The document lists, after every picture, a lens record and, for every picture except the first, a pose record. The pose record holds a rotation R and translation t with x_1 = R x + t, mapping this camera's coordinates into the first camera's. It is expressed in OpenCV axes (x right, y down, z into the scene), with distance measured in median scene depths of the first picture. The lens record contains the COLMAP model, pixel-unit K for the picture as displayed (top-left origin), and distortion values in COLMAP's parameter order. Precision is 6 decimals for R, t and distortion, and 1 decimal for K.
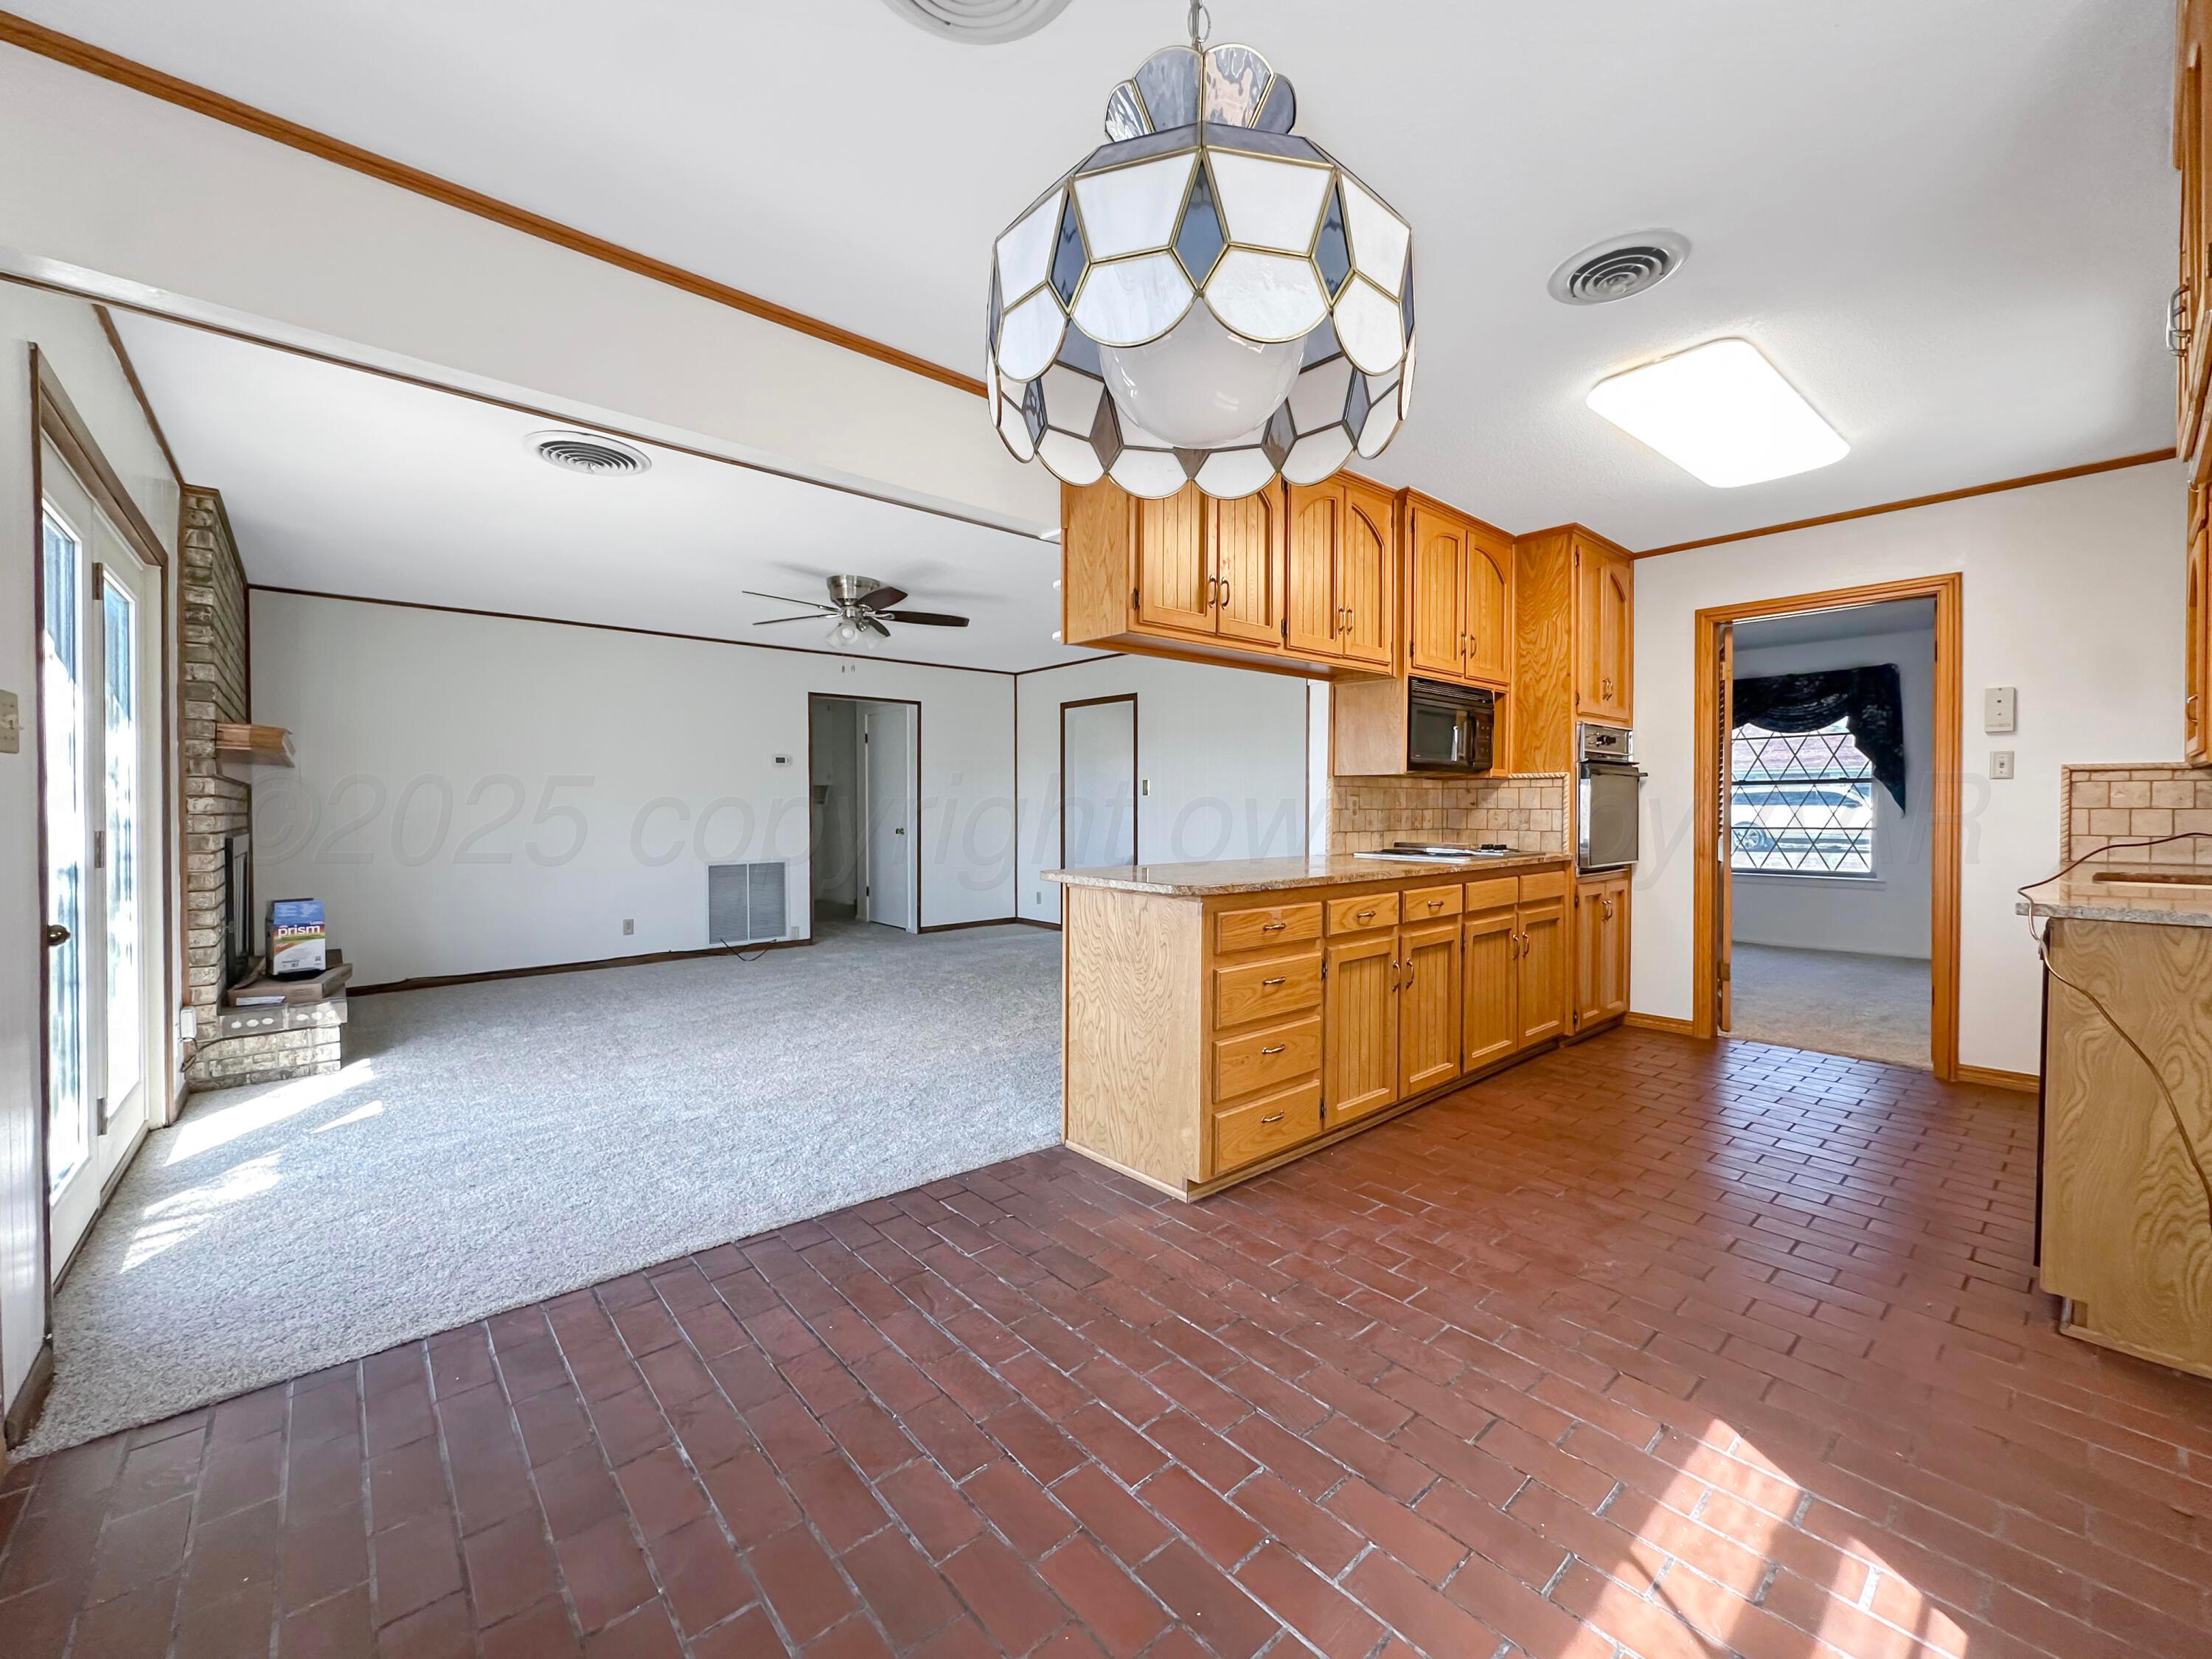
lens RADIAL K [[886.0, 0, 1108.4], [0, 886.0, 818.8], [0, 0, 1]] dist [-0.002540, -0.000104]
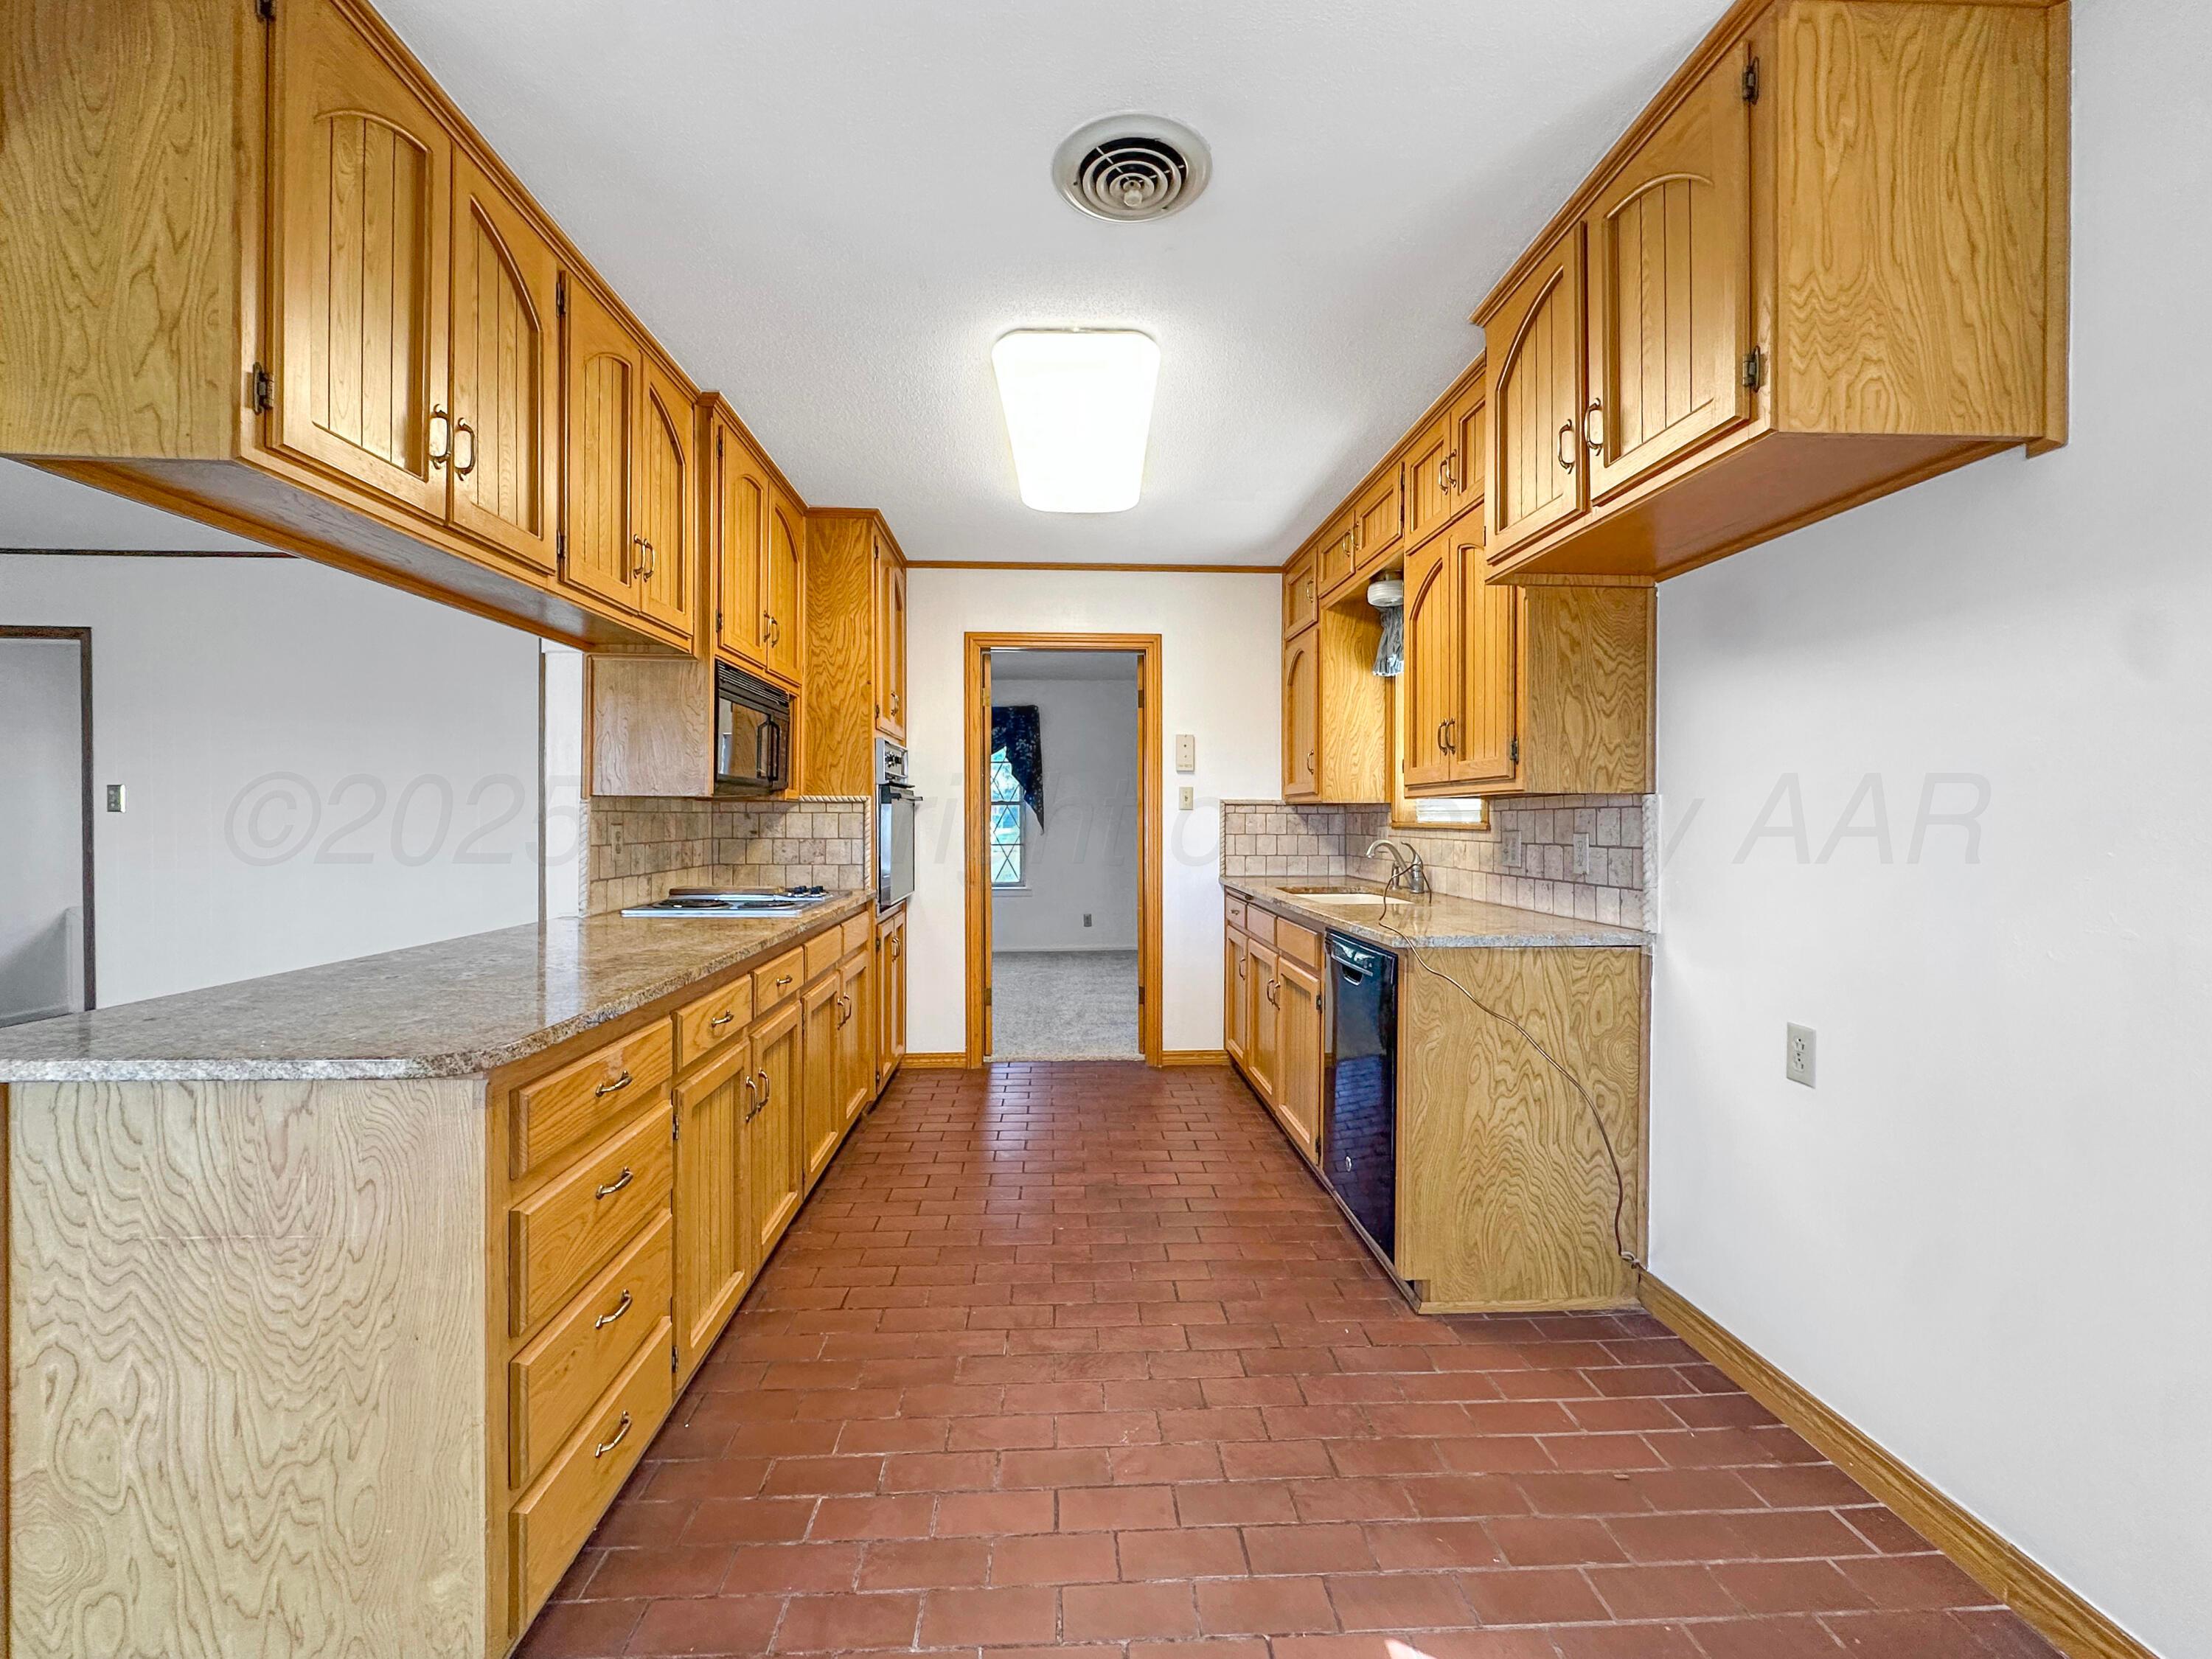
lens RADIAL K [[918.2, 0, 1097.0], [0, 918.2, 824.6], [0, 0, 1]] dist [-0.003334, -0.000118]
pose [[0.622786, -0.005282, 0.782375, -0.048707], [0.009393, 0.999956, -0.000726, -0.024633], [-0.782336, 0.007800, 0.622808, 0.306675]]
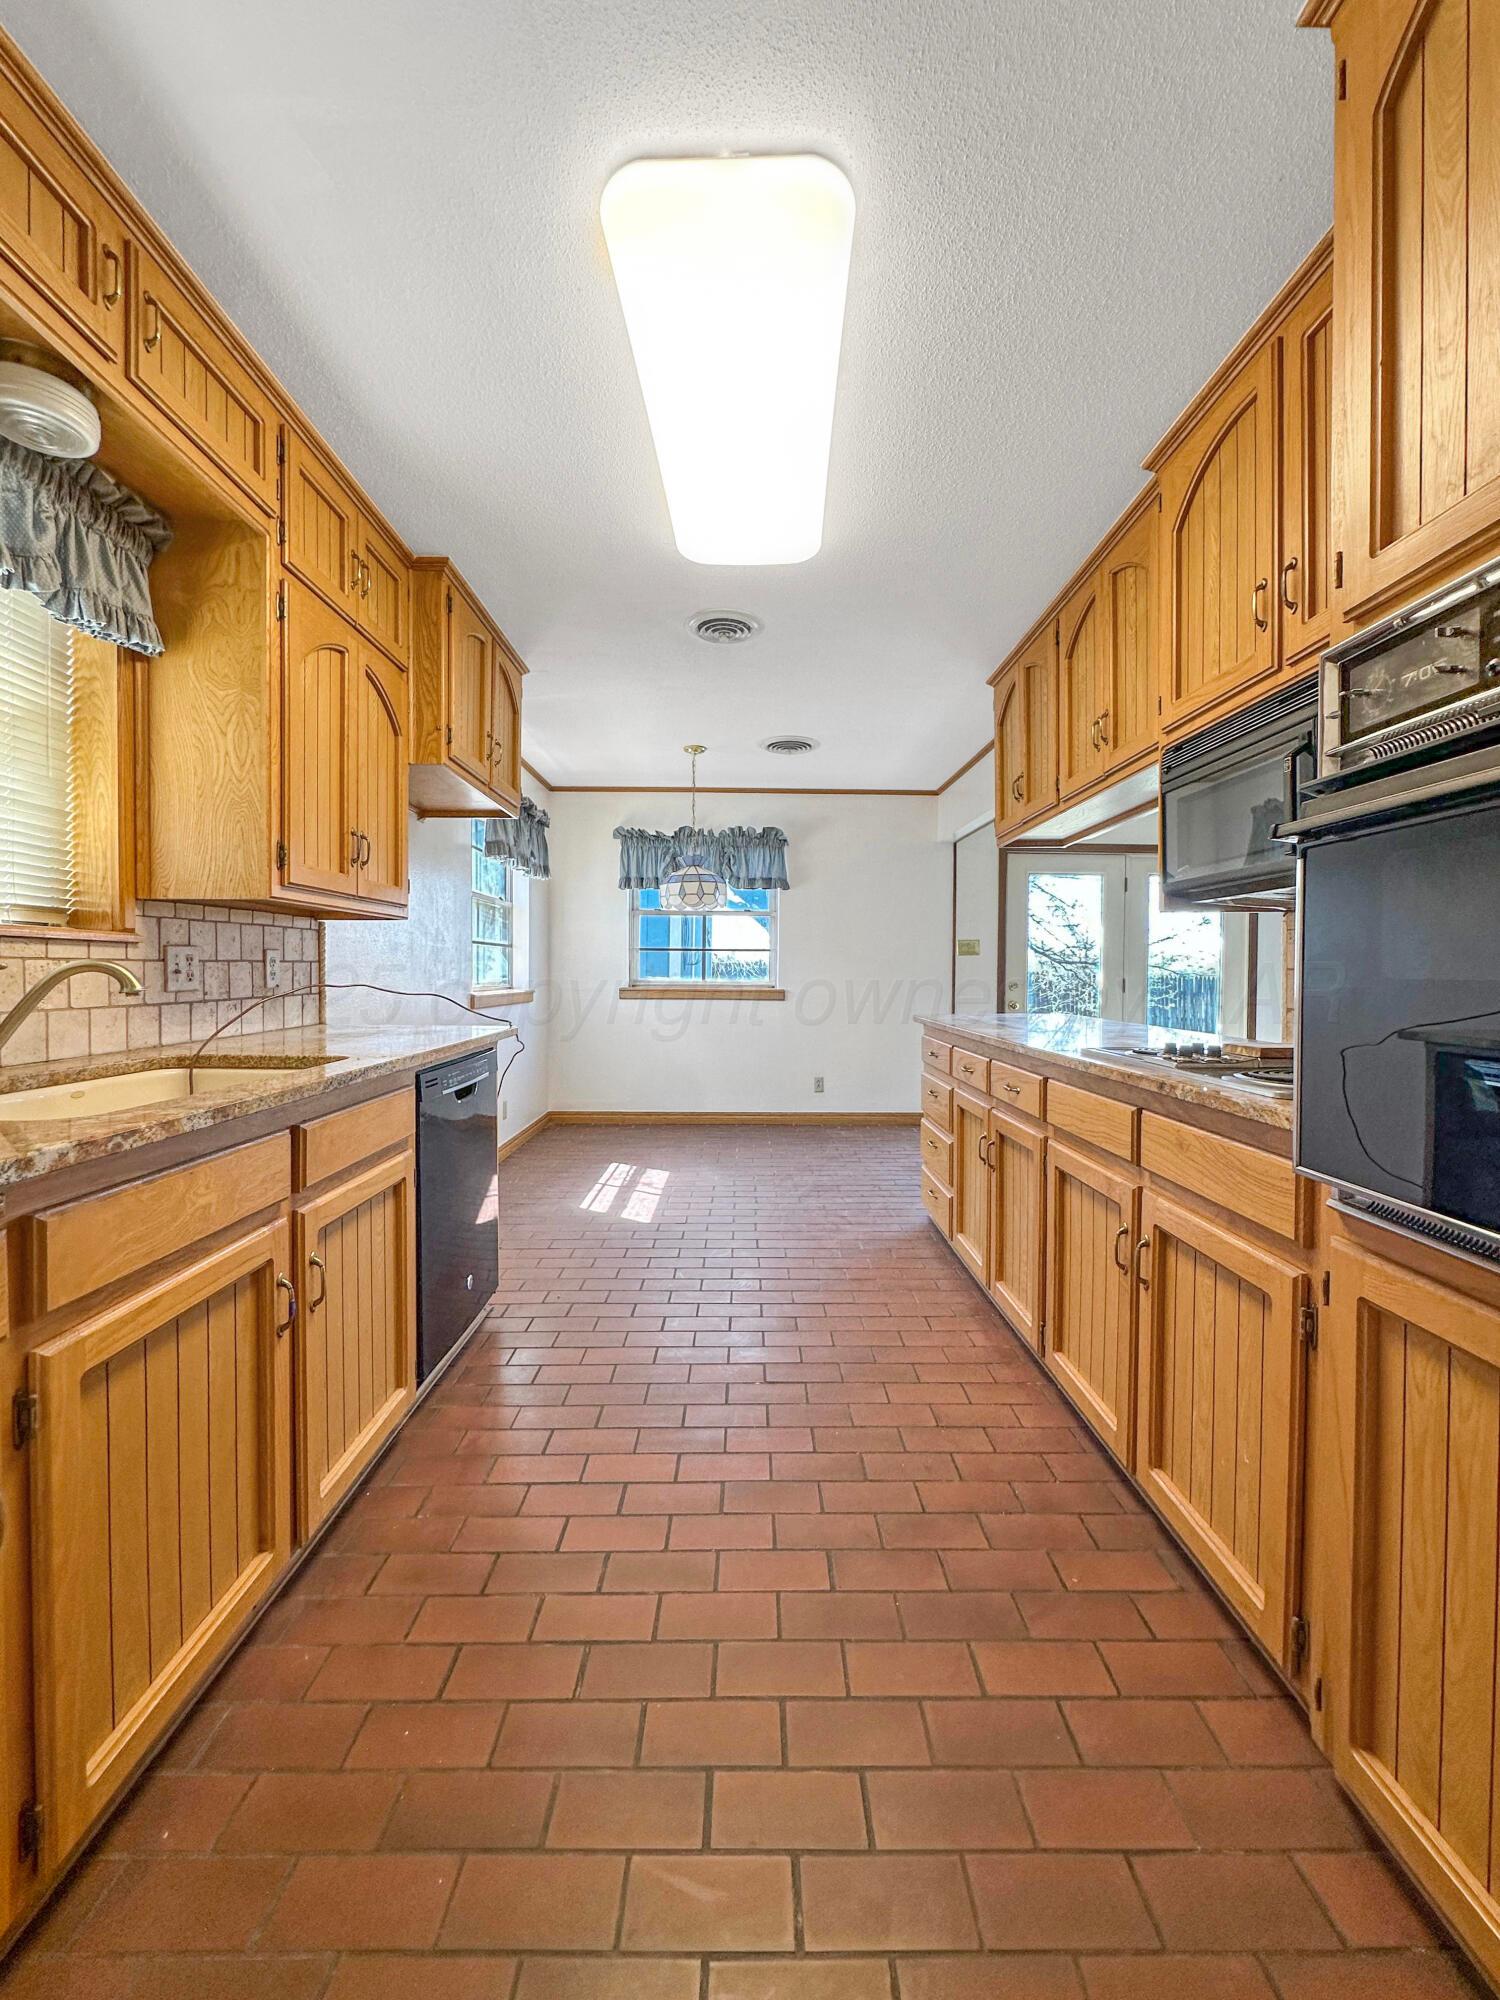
lens RADIAL K [[801.1, 0, 749.0], [0, 801.1, 982.2], [0, 0, 1]] dist [-0.002540, -0.000104]
pose [[-0.651733, 0.005044, -0.758431, 0.959491], [-0.015199, 0.999690, 0.019708, -0.007595], [0.758296, 0.024372, -0.651455, 1.158974]]
